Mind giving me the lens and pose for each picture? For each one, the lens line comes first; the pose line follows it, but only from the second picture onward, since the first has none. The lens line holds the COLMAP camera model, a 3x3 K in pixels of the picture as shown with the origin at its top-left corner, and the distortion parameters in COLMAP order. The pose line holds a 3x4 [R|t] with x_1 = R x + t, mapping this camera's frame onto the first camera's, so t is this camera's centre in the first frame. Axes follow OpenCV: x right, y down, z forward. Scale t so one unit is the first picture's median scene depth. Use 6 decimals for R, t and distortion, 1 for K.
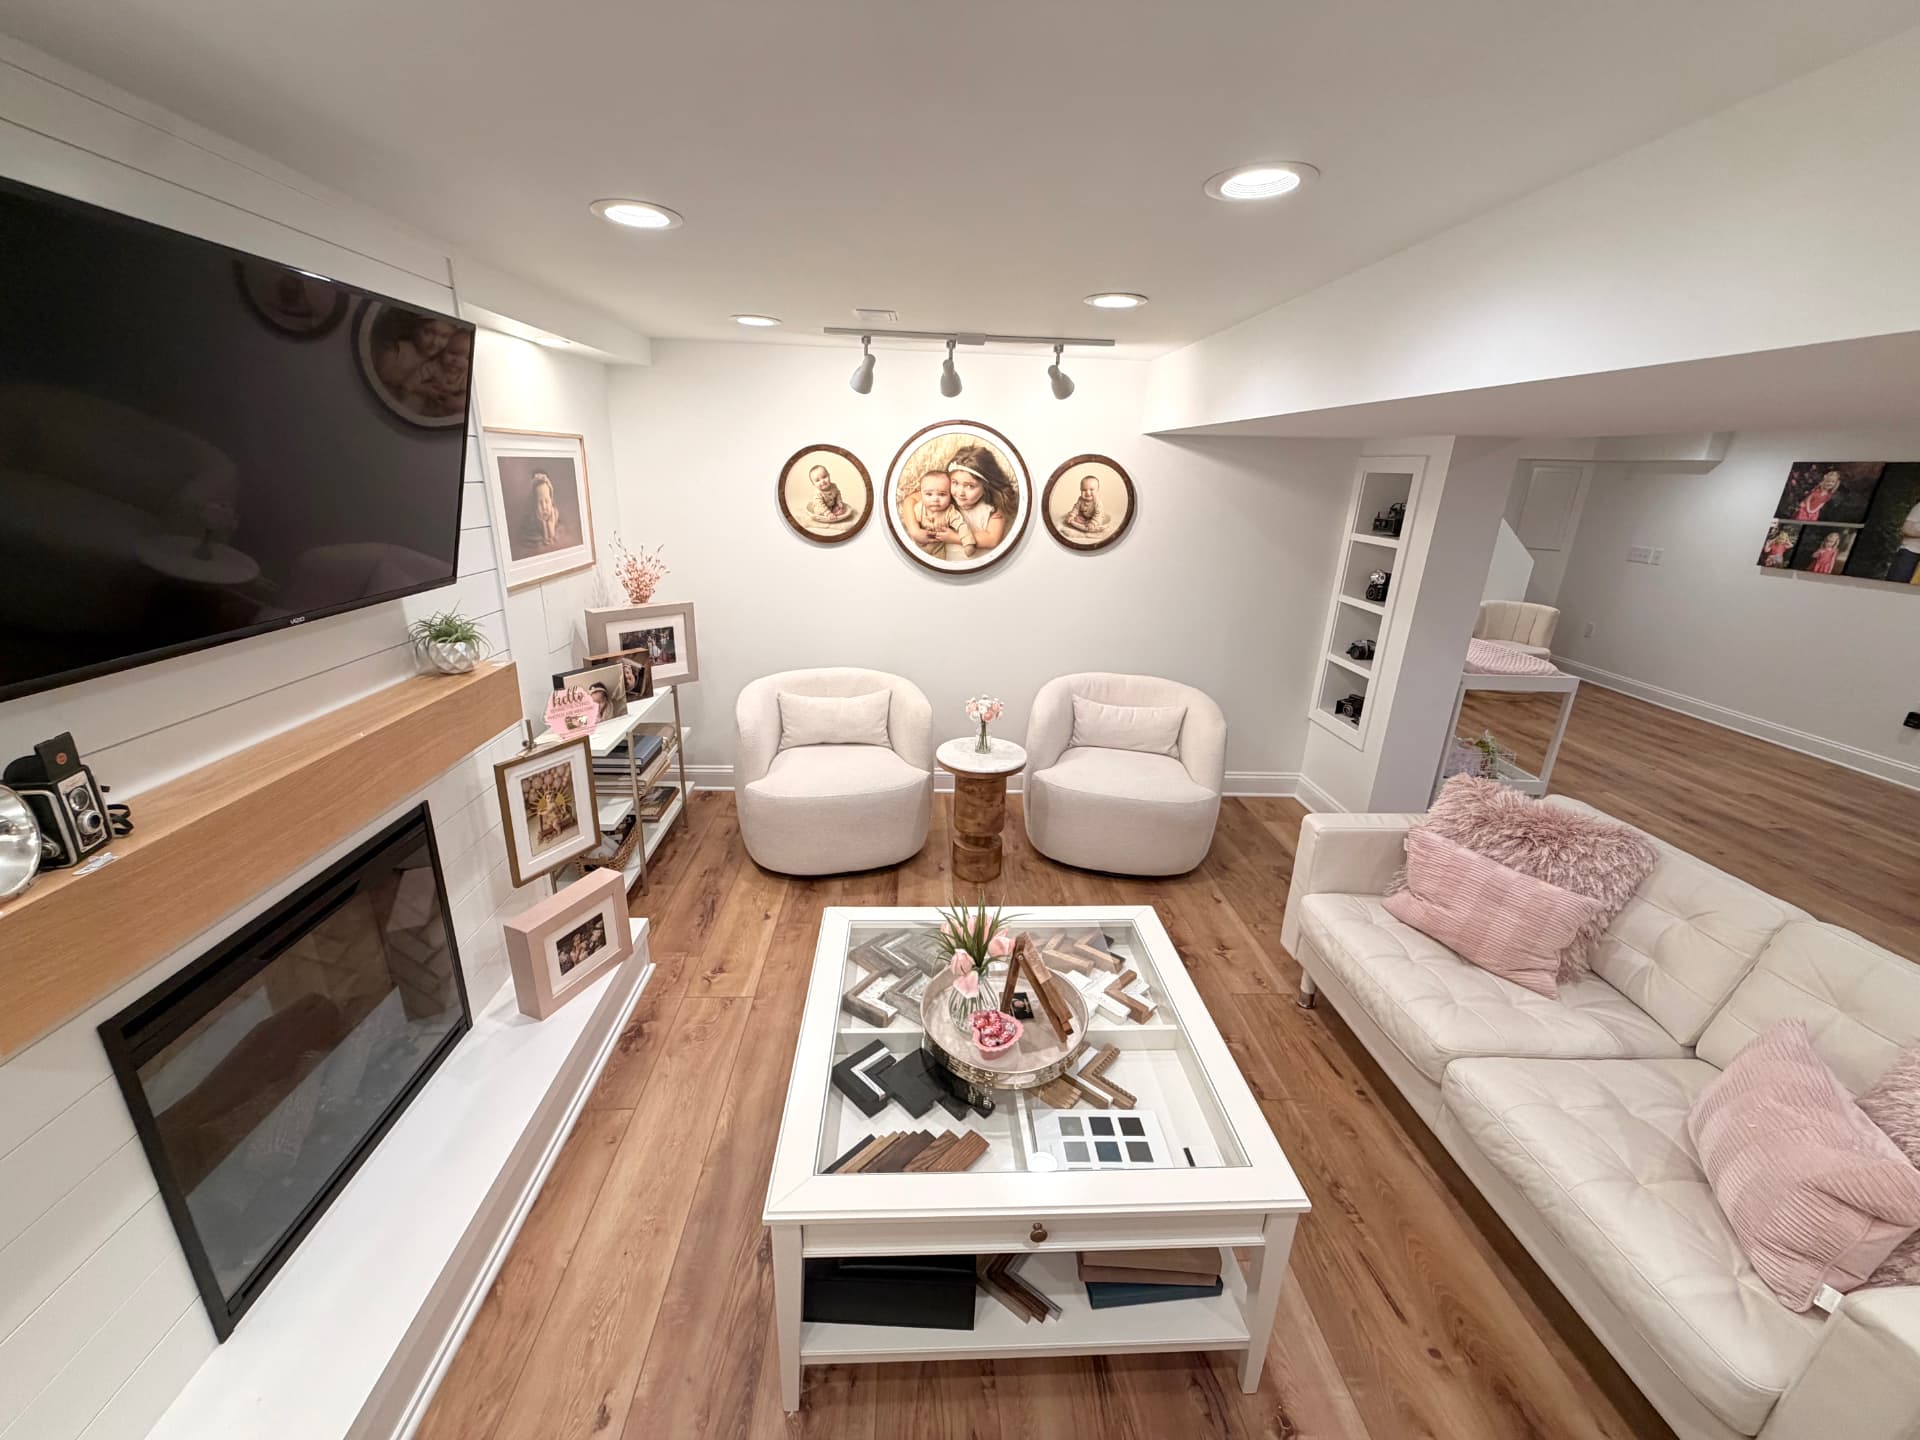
lens RADIAL K [[763.4, 0, 953.0], [0, 763.4, 722.2], [0, 0, 1]] dist [-0.001220, 0.000421]
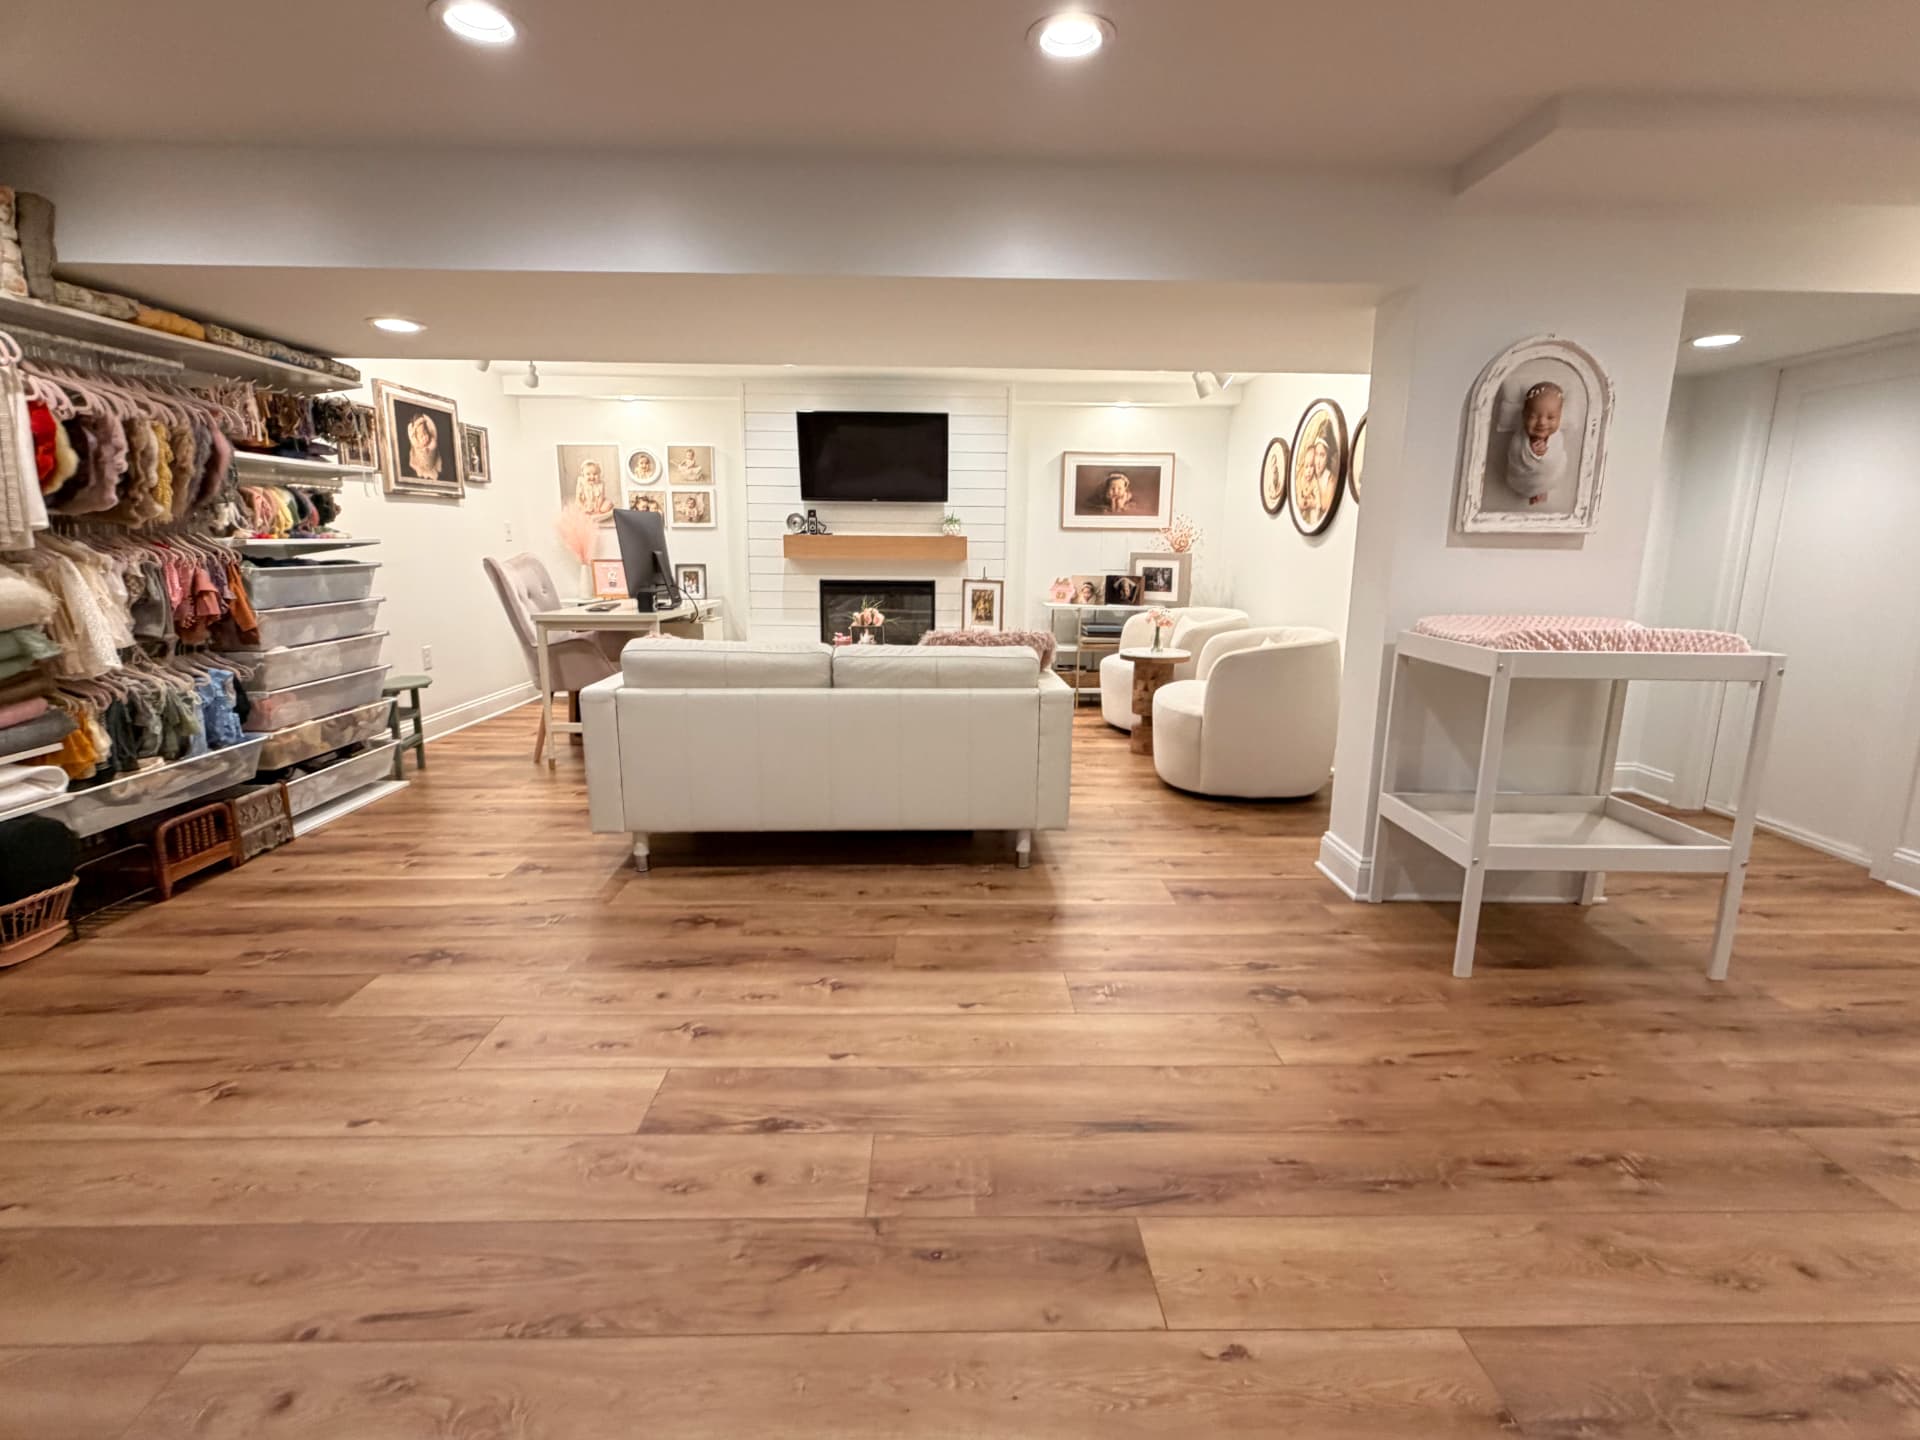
lens RADIAL K [[921.2, 0, 960.1], [0, 921.2, 720.8], [0, 0, 1]] dist [-0.001043, -0.000337]
pose [[-0.021876, 0.156932, -0.987367, 1.463926], [-0.331416, 0.930623, 0.155256, 0.014296], [0.943231, 0.330626, 0.031651, 0.616596]]
